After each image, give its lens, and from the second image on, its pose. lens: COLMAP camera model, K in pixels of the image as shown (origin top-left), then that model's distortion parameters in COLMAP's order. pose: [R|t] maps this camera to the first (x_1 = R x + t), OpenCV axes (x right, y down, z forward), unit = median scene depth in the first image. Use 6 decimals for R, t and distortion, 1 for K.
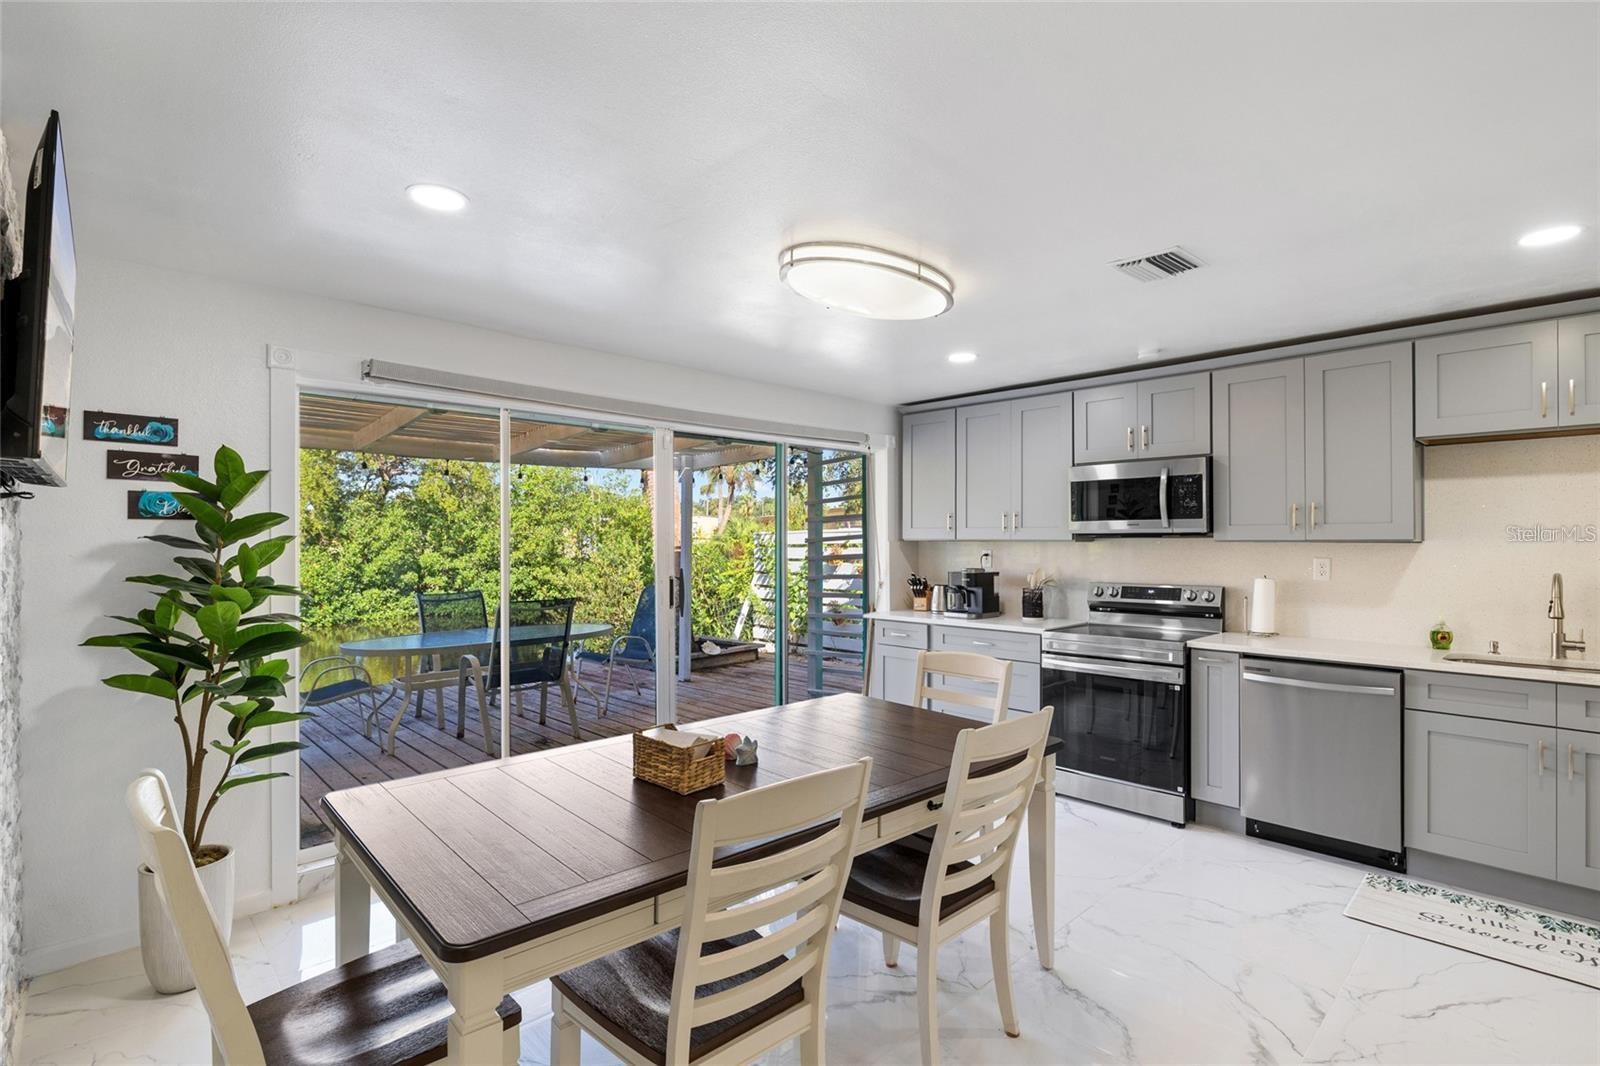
lens RADIAL K [[757.3, 0, 813.6], [0, 757.3, 541.4], [0, 0, 1]] dist [0.000366, 0.000211]
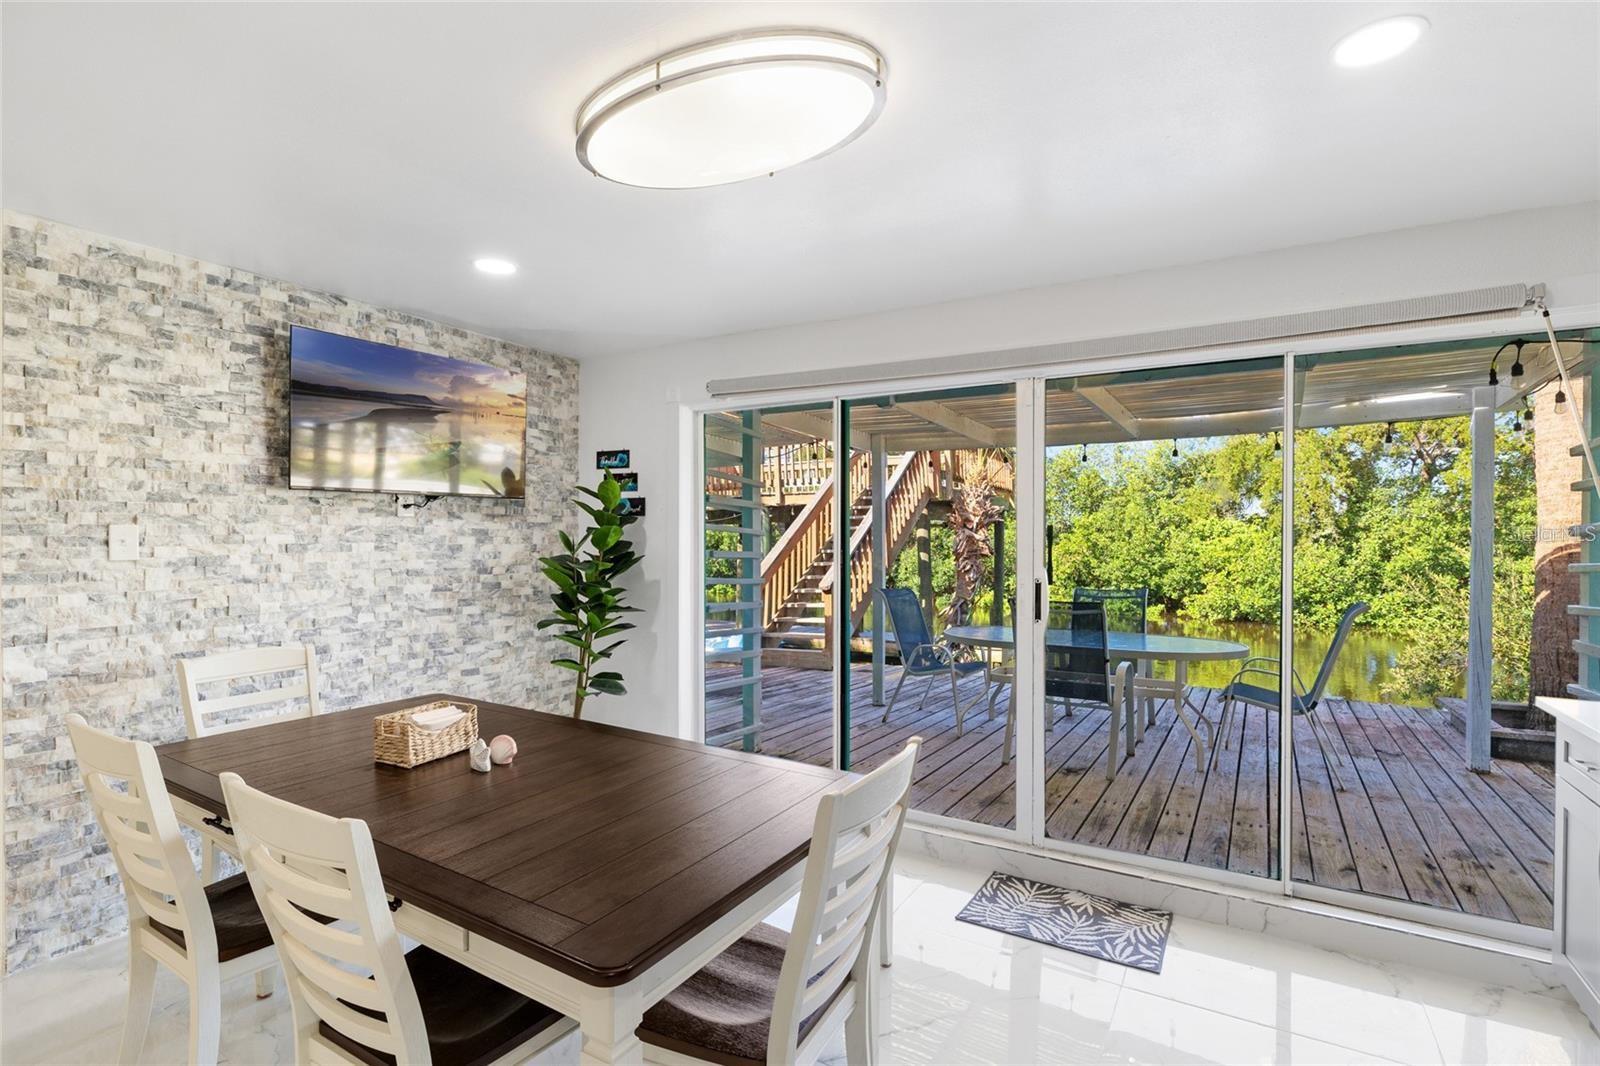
lens RADIAL K [[767.7, 0, 798.3], [0, 767.7, 552.0], [0, 0, 1]] dist [0.001702, 0.000425]
pose [[0.271339, 0.025614, -0.962143, 0.533732], [-0.006246, 0.999672, 0.024851, 0.001848], [0.962464, -0.000734, 0.271410, 0.662223]]
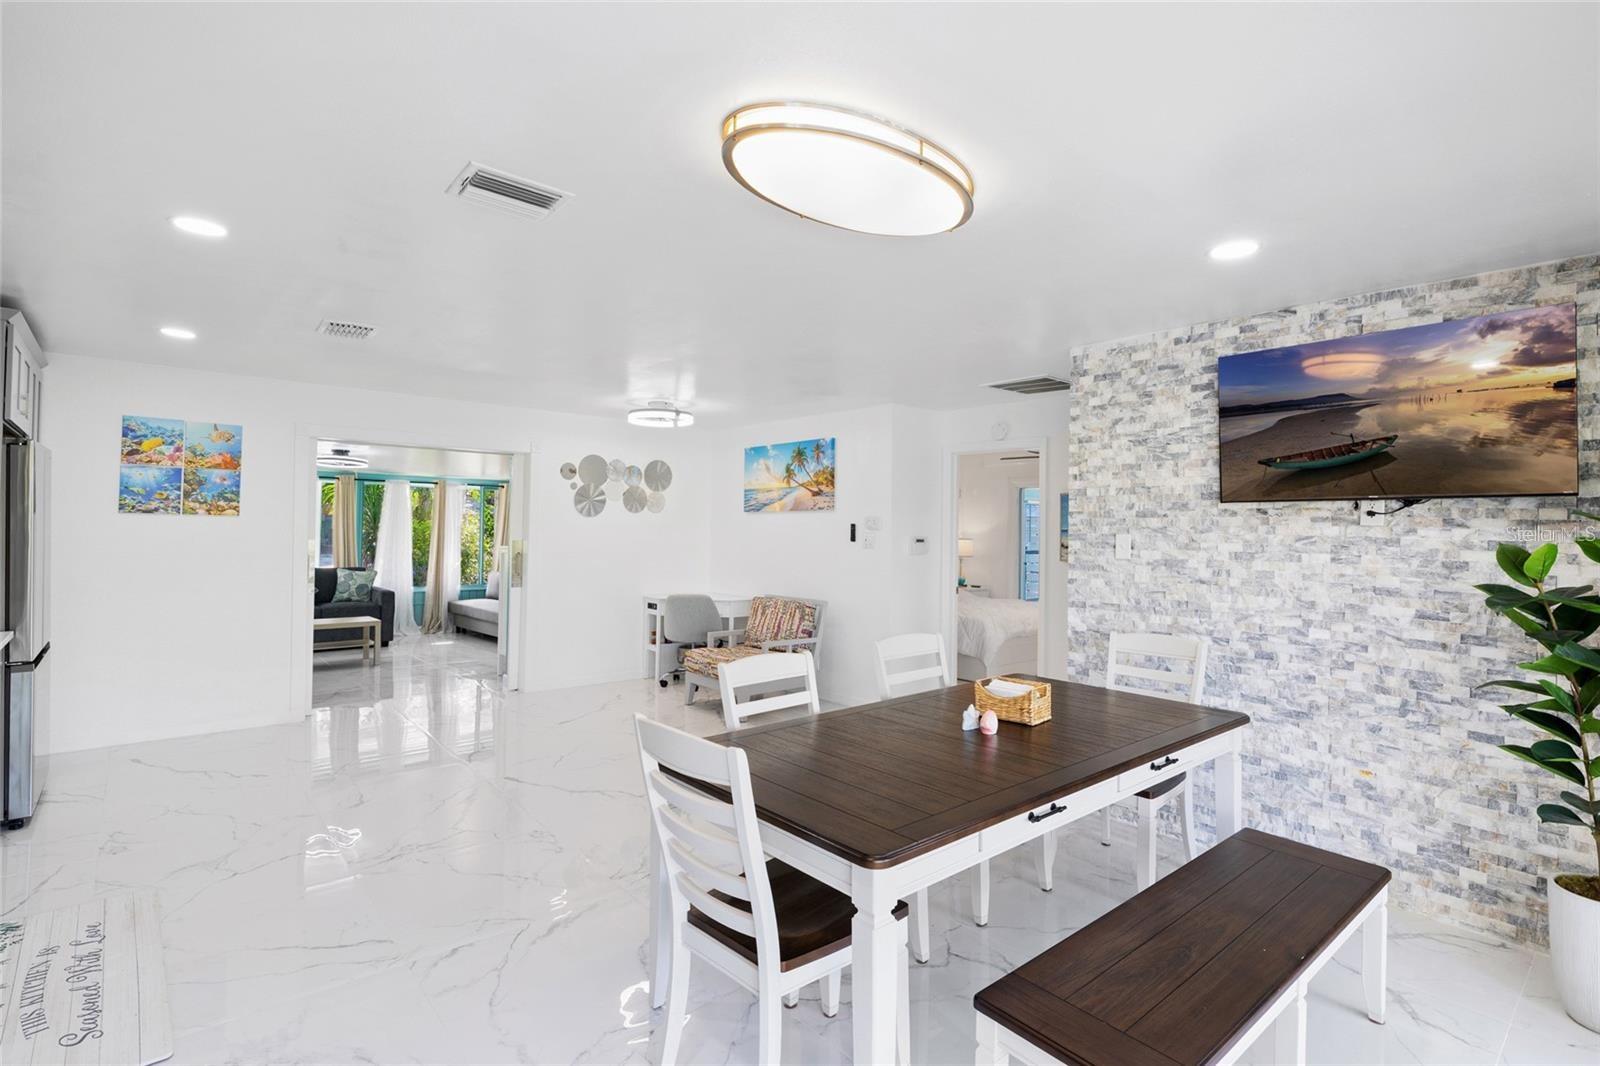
lens RADIAL K [[779.5, 0, 800.0], [0, 779.5, 533.0], [0, 0, 1]] dist [0.001154, 0.000009]
pose [[-0.998683, -0.014292, 0.049268, 0.069571], [-0.013993, 0.999882, 0.006416, -0.003910], [-0.049354, 0.005718, -0.998765, 1.297469]]
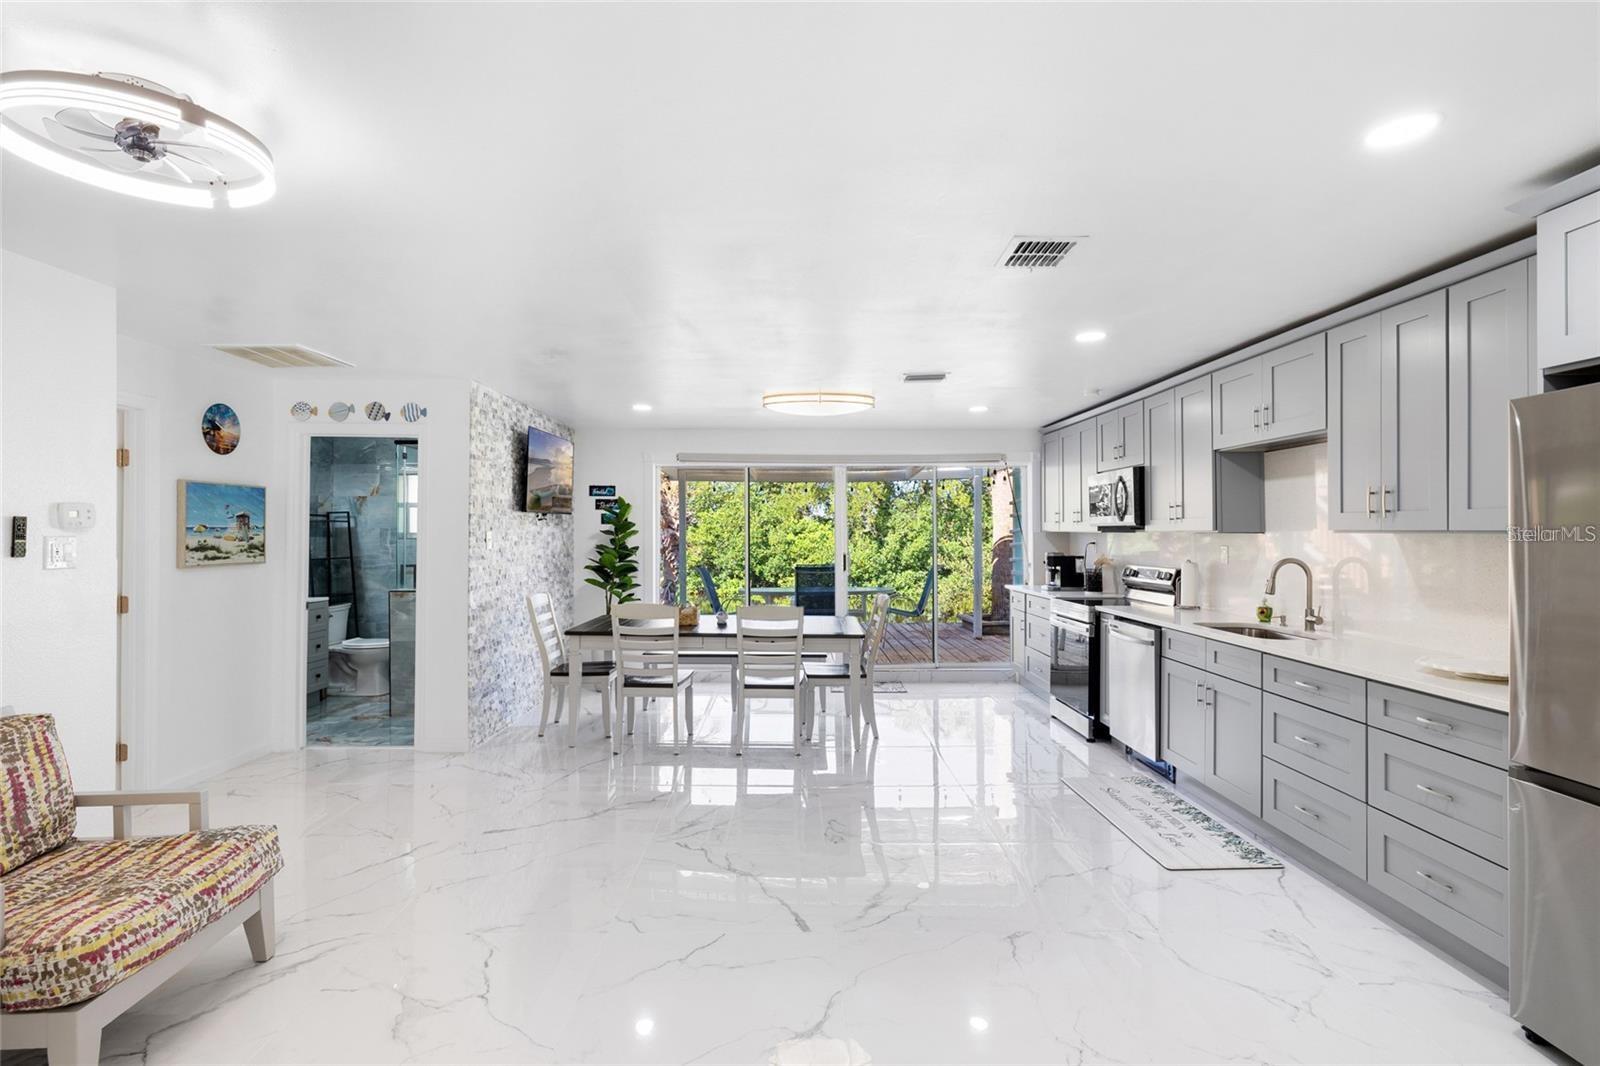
lens RADIAL K [[779.5, 0, 800.0], [0, 779.5, 533.0], [0, 0, 1]] dist [0.001154, 0.000009]
pose [[0.731822, 0.001427, -0.681495, 1.058170], [-0.000402, 0.999999, 0.001661, -0.002478], [0.681496, -0.000942, 0.731821, -0.385418]]
